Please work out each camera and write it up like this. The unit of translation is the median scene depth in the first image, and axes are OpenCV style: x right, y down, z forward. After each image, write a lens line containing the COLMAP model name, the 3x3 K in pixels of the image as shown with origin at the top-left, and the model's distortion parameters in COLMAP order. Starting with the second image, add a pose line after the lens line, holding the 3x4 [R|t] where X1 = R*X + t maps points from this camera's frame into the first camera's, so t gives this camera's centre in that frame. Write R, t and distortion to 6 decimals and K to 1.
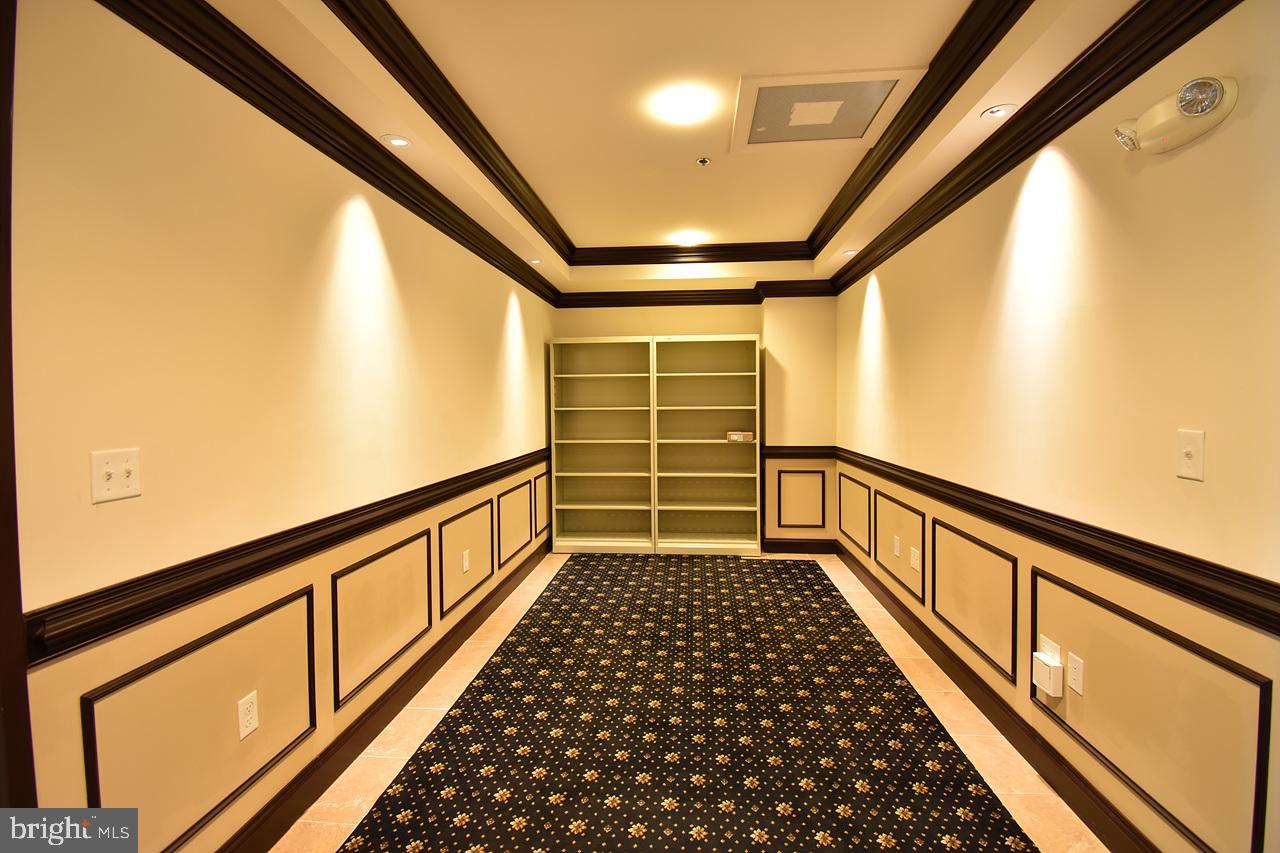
lens RADIAL K [[564.0, 0, 649.2], [0, 564.0, 401.9], [0, 0, 1]] dist [0.018689, -0.025046]
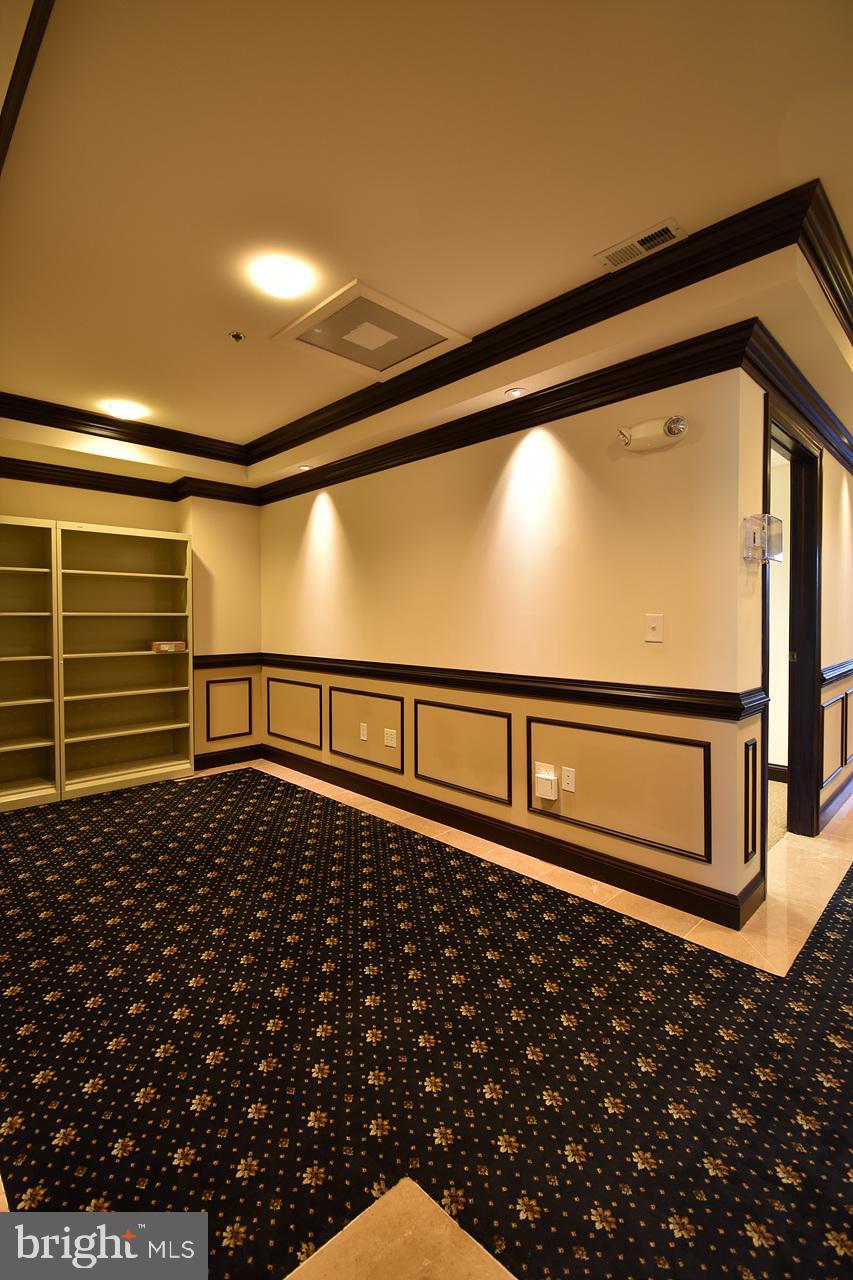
lens RADIAL K [[566.7, 0, 413.8], [0, 566.7, 619.2], [0, 0, 1]] dist [0.022970, -0.028532]
pose [[0.661937, 0.000500, 0.749559, -0.328127], [0.001003, 0.999998, -0.001552, 0.025639], [-0.749558, 0.001779, 0.661936, 0.145818]]
